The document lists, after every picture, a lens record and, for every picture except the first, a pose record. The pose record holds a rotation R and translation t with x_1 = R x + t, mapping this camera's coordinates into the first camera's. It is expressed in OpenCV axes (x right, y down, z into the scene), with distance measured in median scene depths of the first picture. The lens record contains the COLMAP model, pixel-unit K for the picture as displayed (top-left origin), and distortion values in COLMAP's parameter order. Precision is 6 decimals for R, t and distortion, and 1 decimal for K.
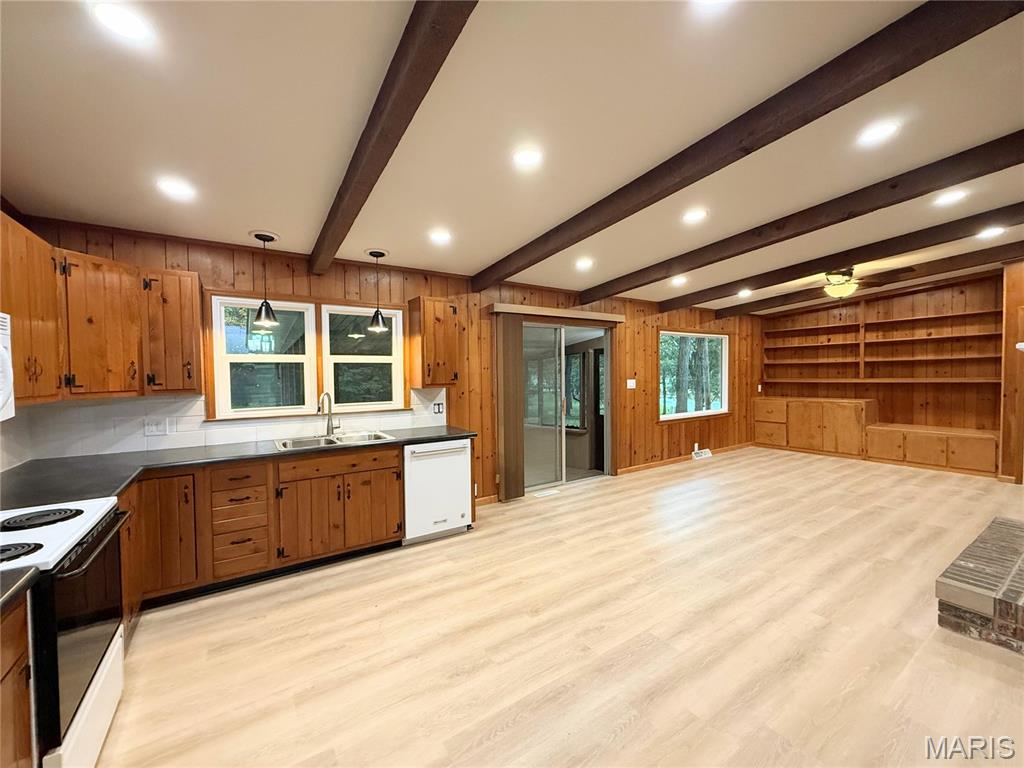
lens RADIAL K [[406.4, 0, 511.2], [0, 406.4, 384.0], [0, 0, 1]] dist [-0.000969, 0.000255]
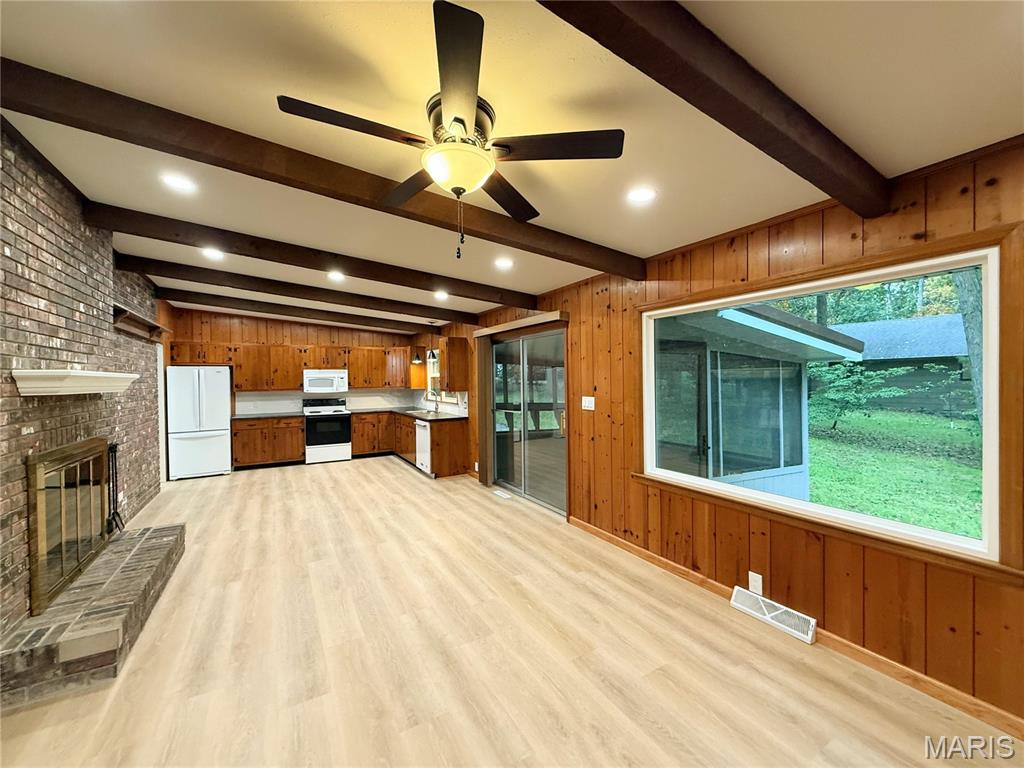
lens RADIAL K [[406.4, 0, 509.6], [0, 406.4, 384.9], [0, 0, 1]] dist [-0.000969, 0.000255]
pose [[-0.052768, 0.028155, -0.998210, 1.017499], [-0.018794, 0.999397, 0.029182, -0.049957], [0.998430, 0.020300, -0.052207, 0.931684]]
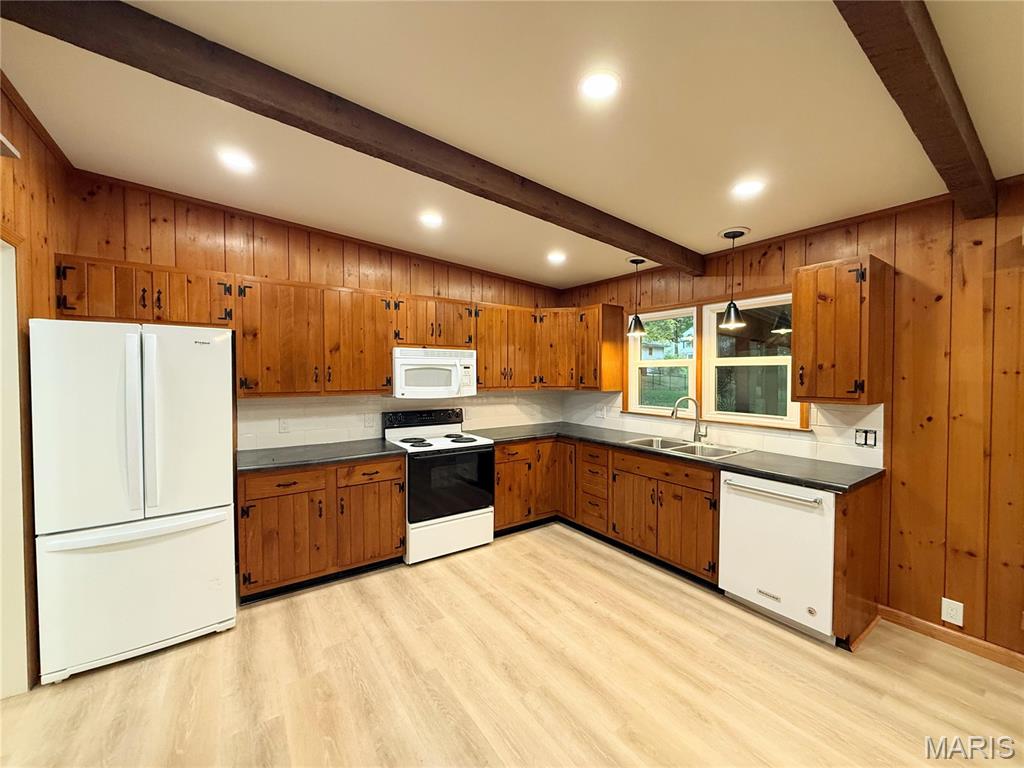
lens RADIAL K [[406.4, 0, 509.2], [0, 406.4, 384.5], [0, 0, 1]] dist [-0.000969, 0.000255]
pose [[0.020447, 0.037455, -0.999089, 0.310598], [-0.029987, 0.998871, 0.036833, -0.020067], [0.999341, 0.029207, 0.021547, 0.335563]]
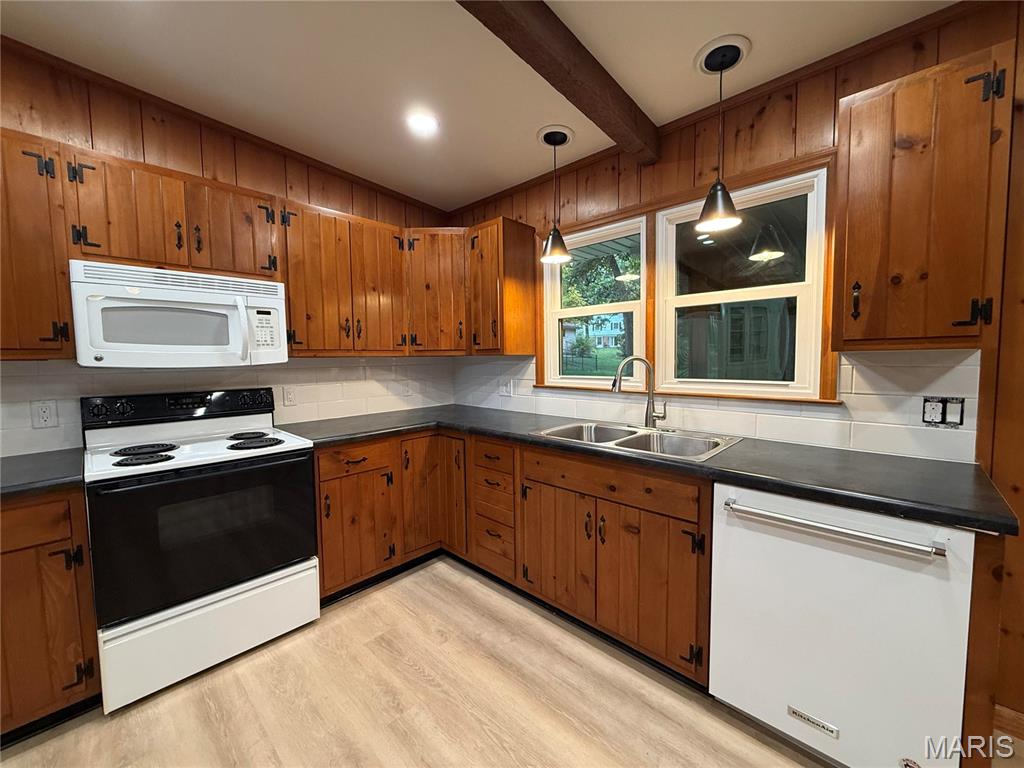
lens RADIAL K [[406.4, 0, 509.1], [0, 406.4, 384.6], [0, 0, 1]] dist [-0.000969, 0.000255]
pose [[0.222344, 0.072779, -0.972248, 0.057993], [-0.018422, 0.997346, 0.070444, 0.013894], [0.974794, 0.002248, 0.223095, 0.414505]]
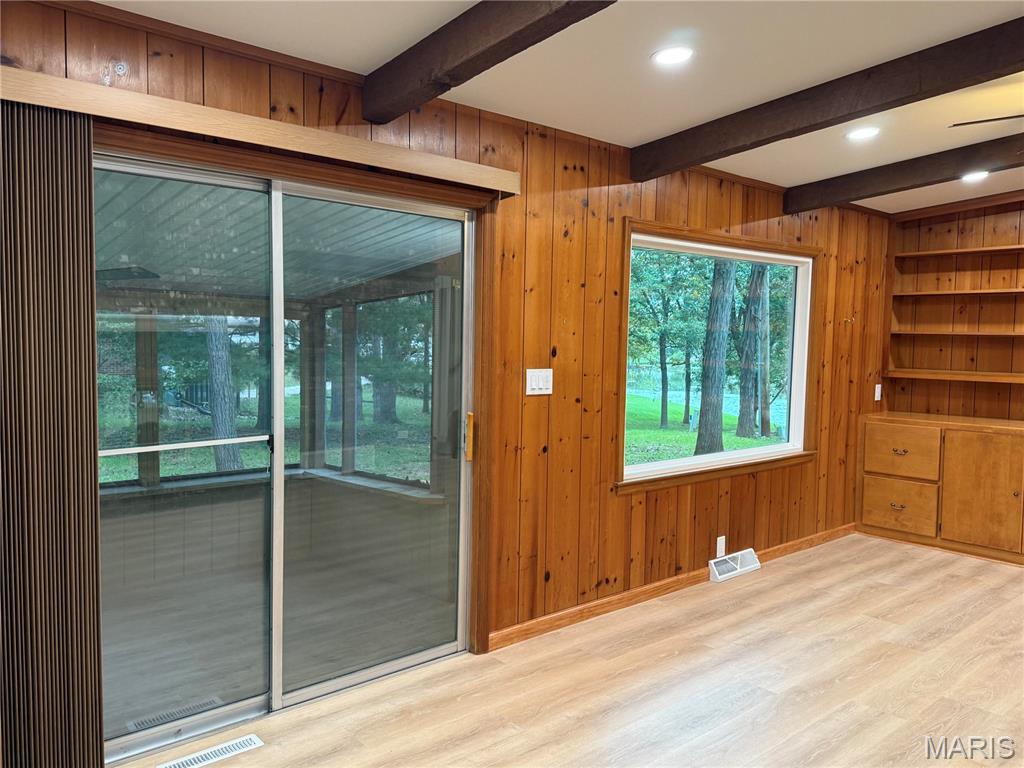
lens RADIAL K [[764.1, 0, 515.7], [0, 764.1, 386.8], [0, 0, 1]] dist [0.078570, -0.106694]
pose [[0.990674, 0.021939, 0.134477, 0.194577], [-0.026979, 0.998996, 0.035770, -0.018590], [-0.133558, -0.039065, 0.990271, 0.374318]]
